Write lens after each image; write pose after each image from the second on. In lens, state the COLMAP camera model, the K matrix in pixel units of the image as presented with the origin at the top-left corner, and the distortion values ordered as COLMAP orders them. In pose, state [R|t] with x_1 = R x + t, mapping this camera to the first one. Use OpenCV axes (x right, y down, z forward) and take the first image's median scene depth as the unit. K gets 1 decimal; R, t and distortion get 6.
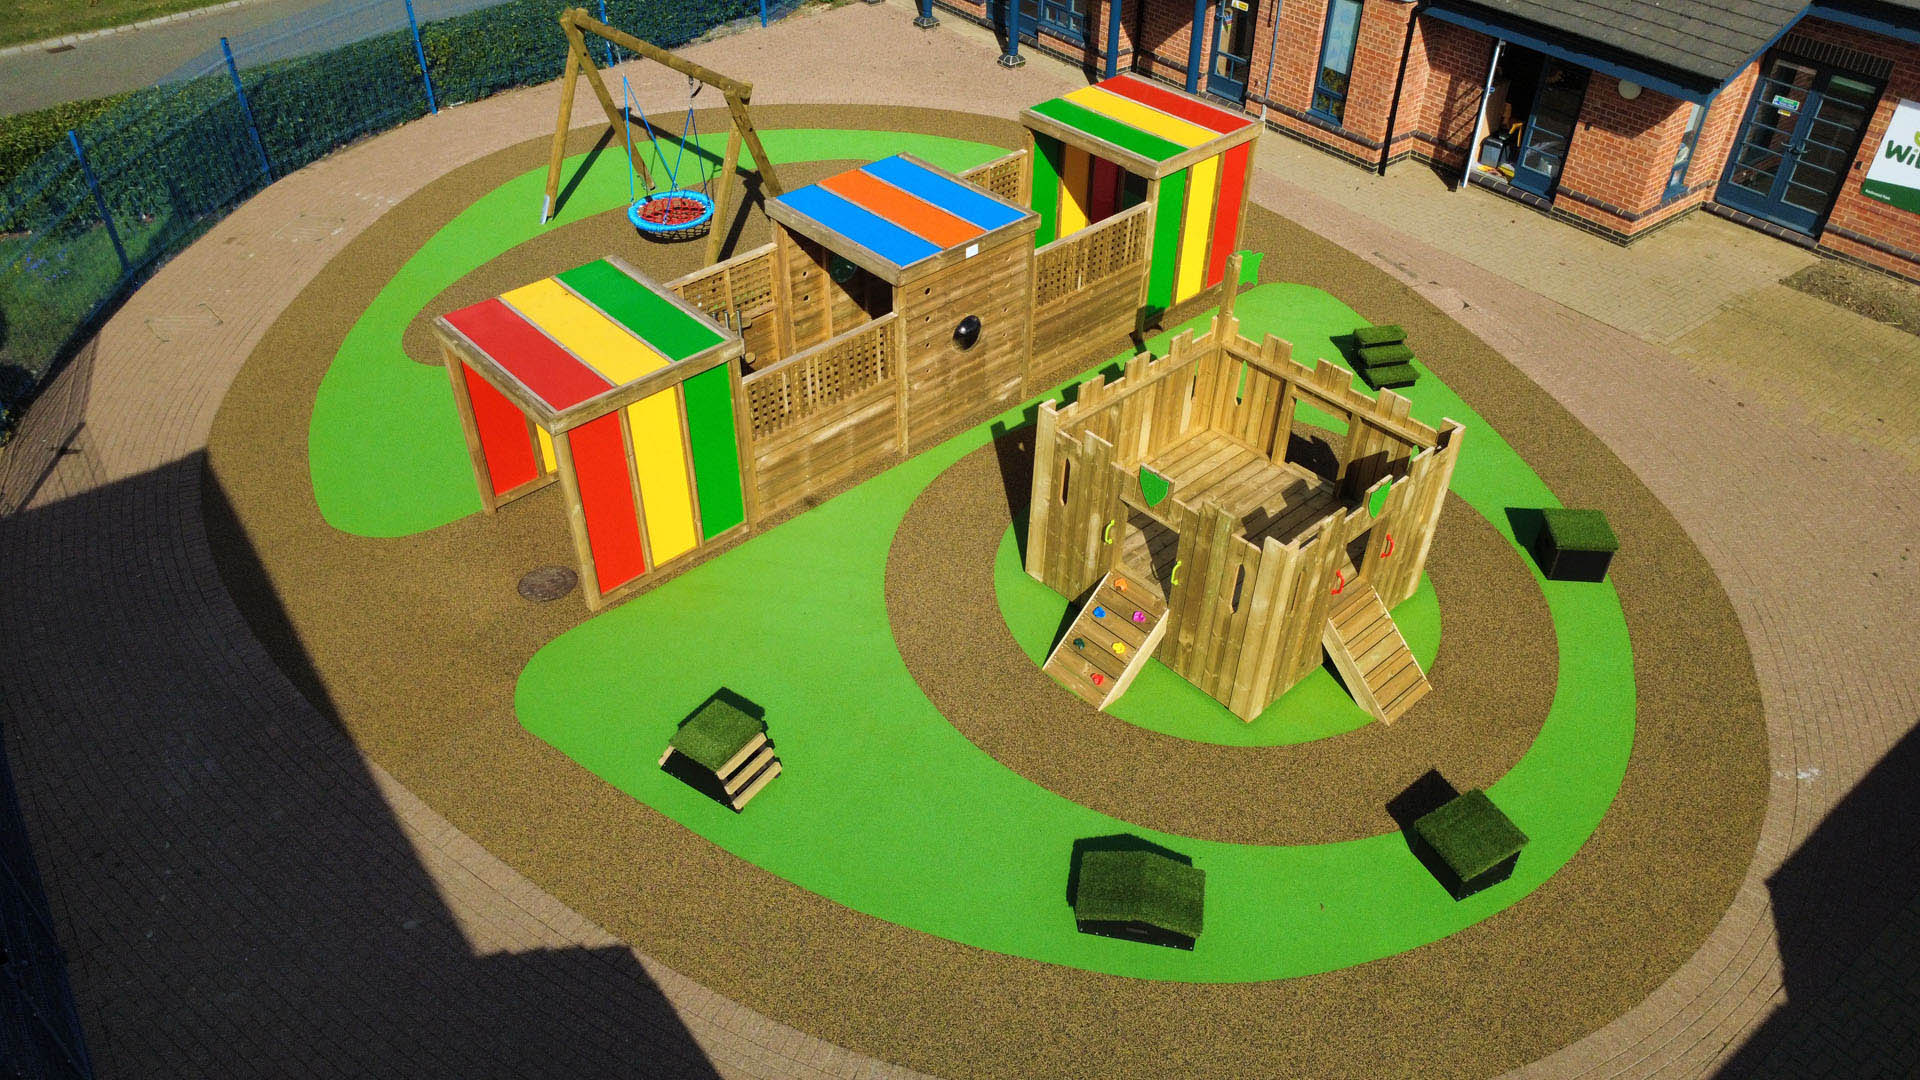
lens RADIAL K [[1393.3, 0, 960.0], [0, 1393.3, 540.0], [0, 0, 1]] dist [-0.000260, -0.001356]
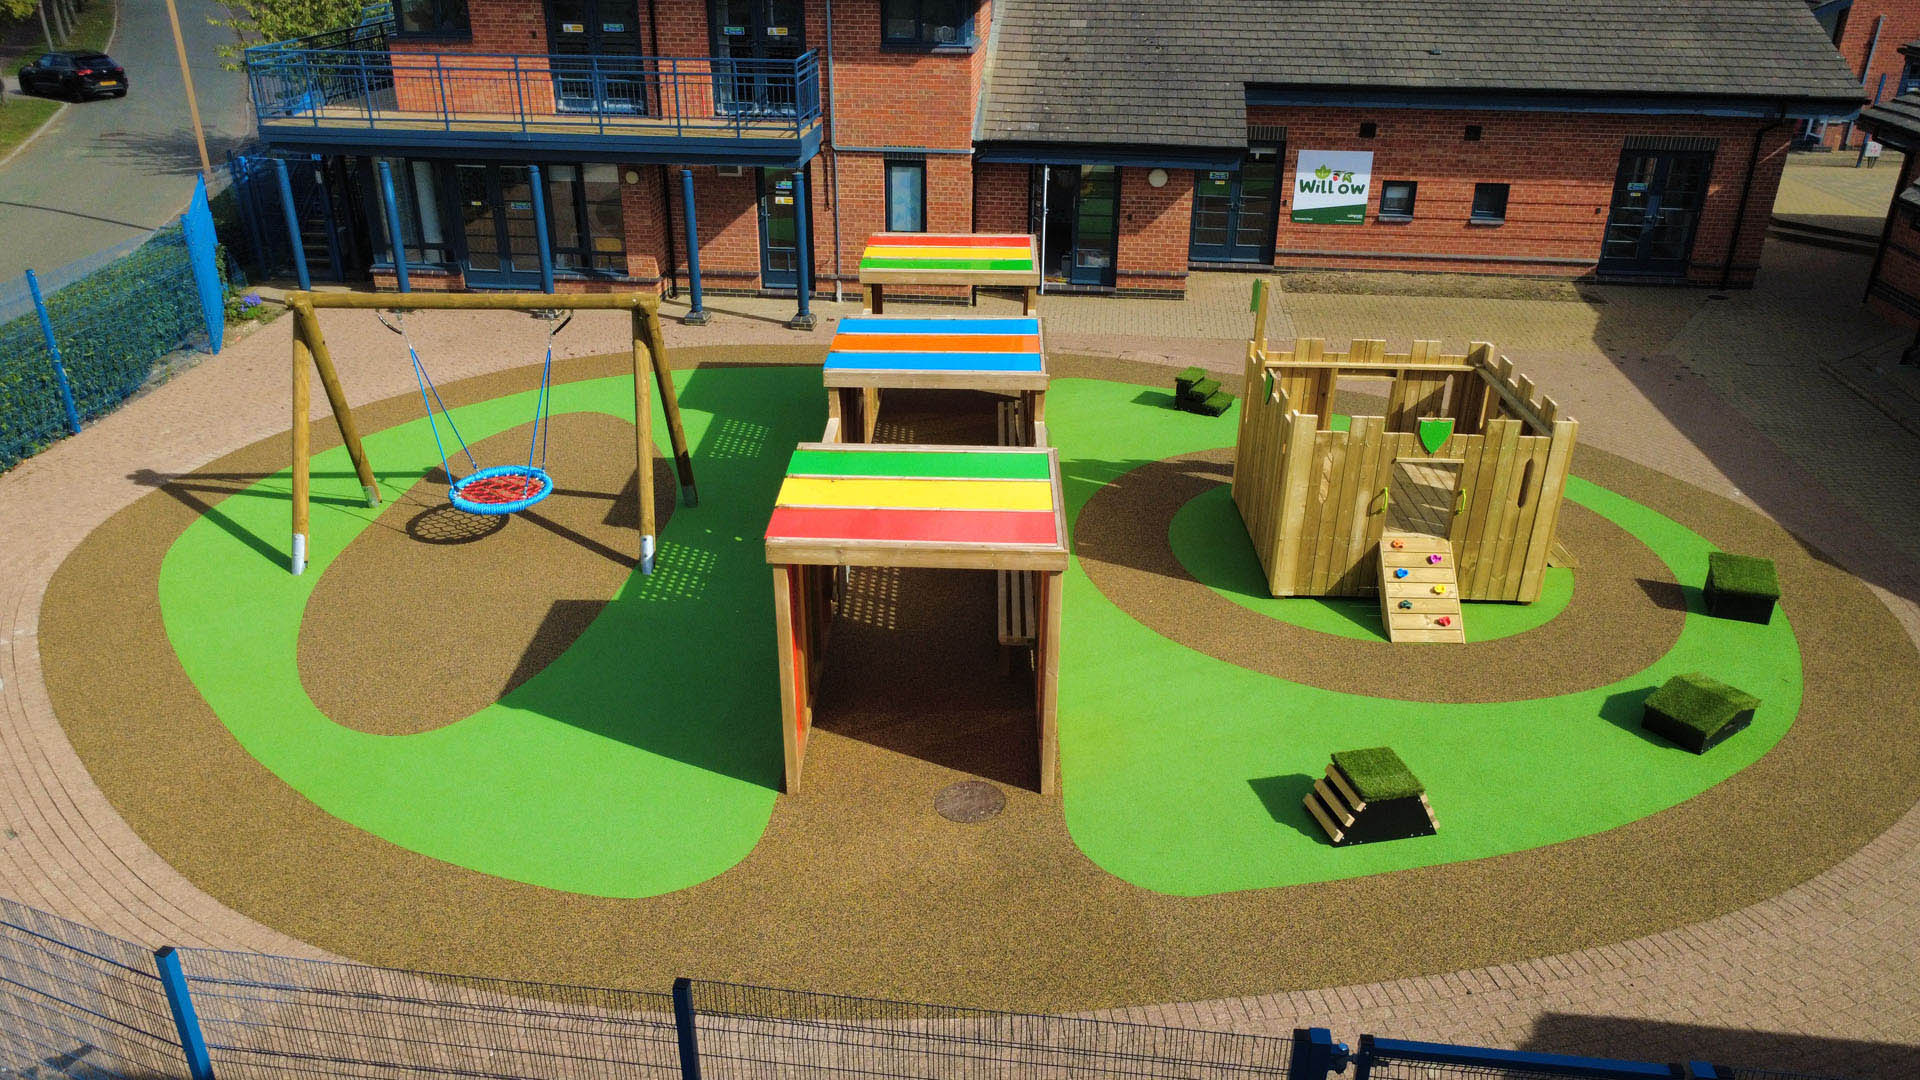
lens RADIAL K [[1393.3, 0, 960.0], [0, 1393.3, 540.0], [0, 0, 1]] dist [-0.000260, -0.001356]
pose [[0.695506, -0.316041, 0.645283, -0.551378], [0.449071, 0.892258, -0.047020, -0.049661], [-0.560898, 0.322481, 0.762496, 0.229638]]
